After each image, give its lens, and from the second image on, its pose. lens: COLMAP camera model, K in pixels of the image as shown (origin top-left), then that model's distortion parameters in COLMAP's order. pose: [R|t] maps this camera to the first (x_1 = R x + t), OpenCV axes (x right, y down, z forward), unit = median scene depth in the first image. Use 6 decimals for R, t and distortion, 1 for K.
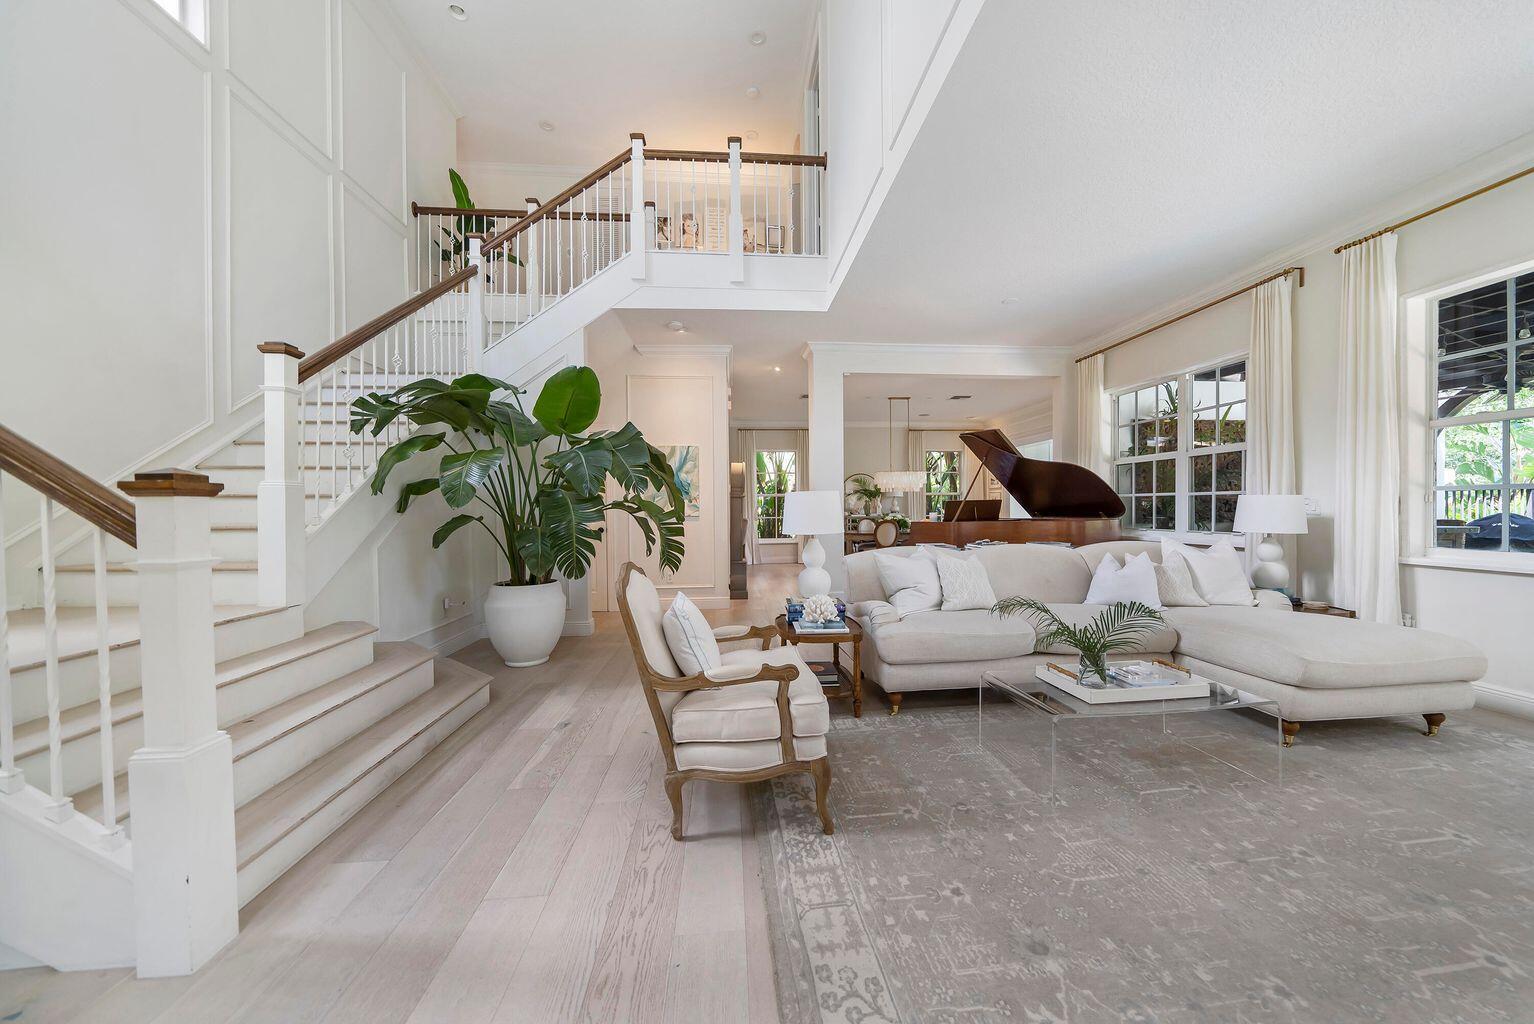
lens RADIAL K [[535.6, 0, 772.3], [0, 535.6, 507.2], [0, 0, 1]] dist [-0.007571, 0.000069]
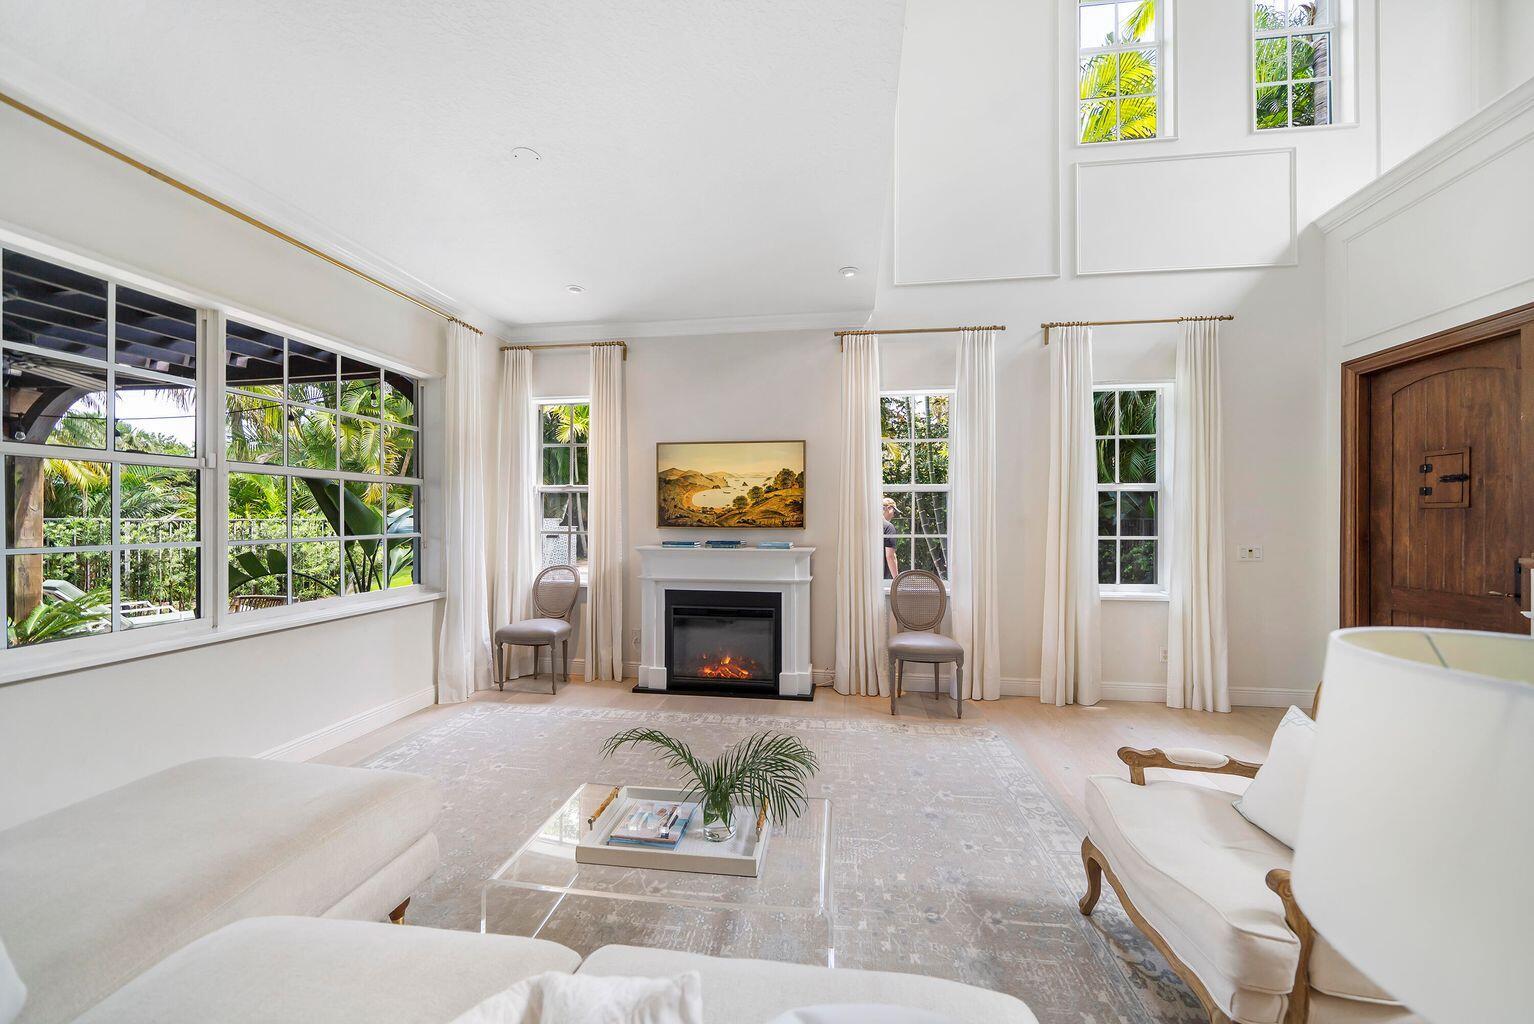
lens RADIAL K [[545.4, 0, 774.7], [0, 545.4, 519.5], [0, 0, 1]] dist [0.000096, 0.000036]
pose [[-0.975029, 0.007439, 0.221952, 0.440305], [0.007218, 0.999972, -0.001808, -0.122115], [-0.221960, -0.000161, -0.975056, 2.132503]]
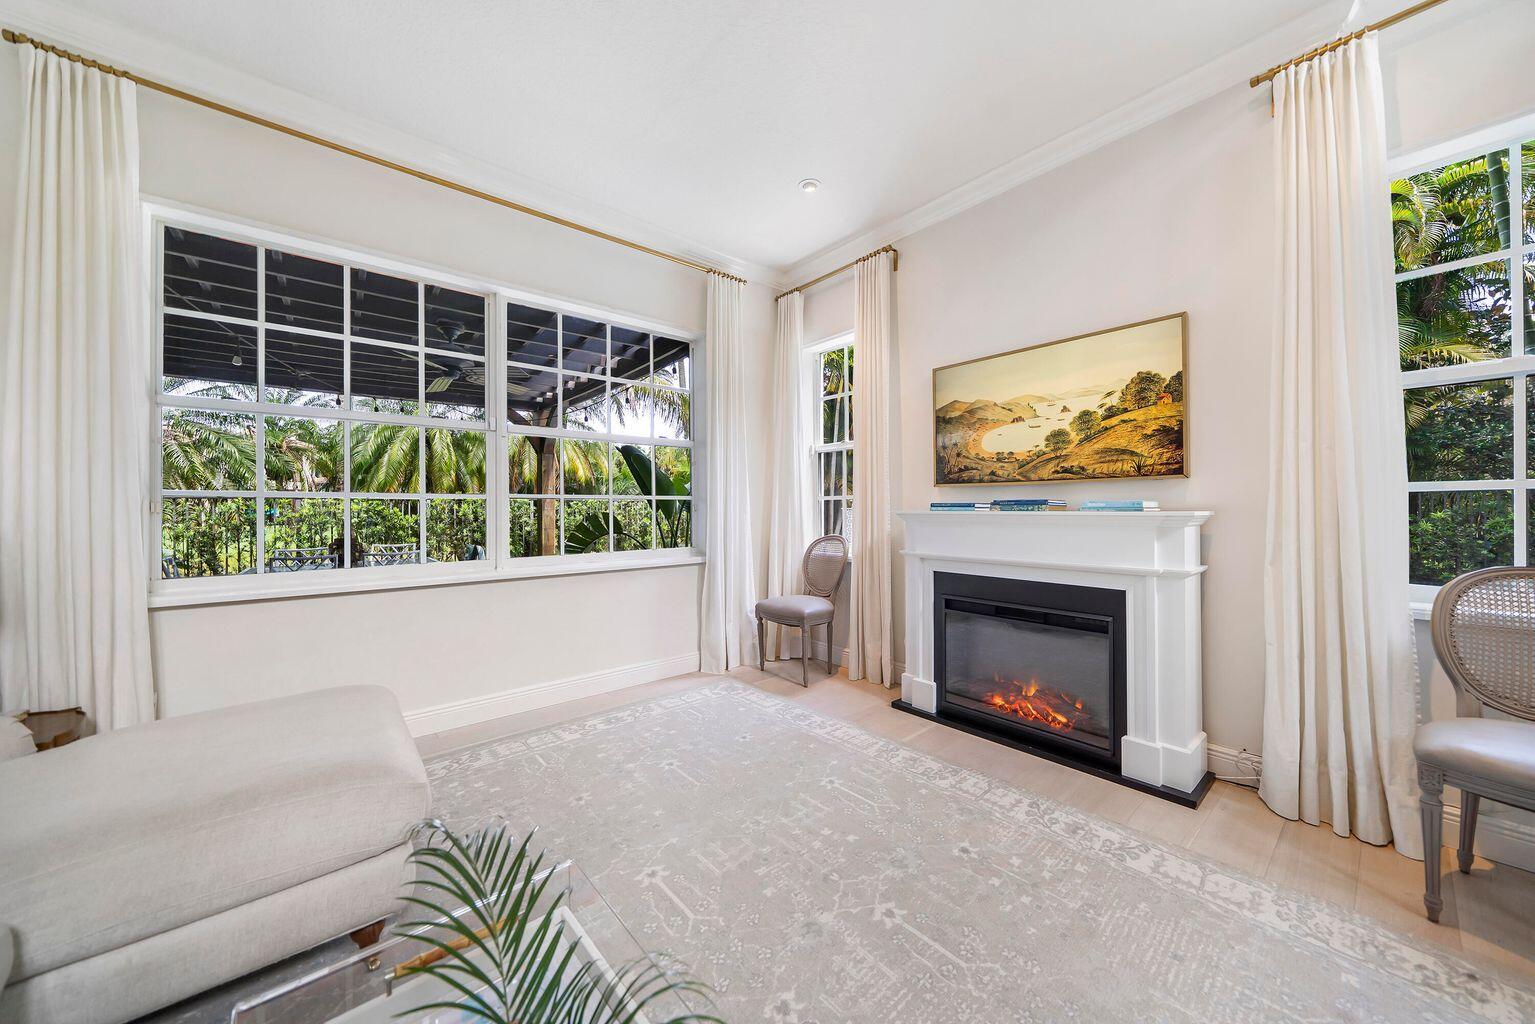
lens RADIAL K [[536.0, 0, 772.8], [0, 536.0, 507.2], [0, 0, 1]] dist [-0.007571, 0.000069]
pose [[-0.582565, 0.015728, 0.812632, 0.400981], [0.009033, 0.999876, -0.012876, -0.029203], [-0.812734, -0.000161, -0.582635, 1.462418]]
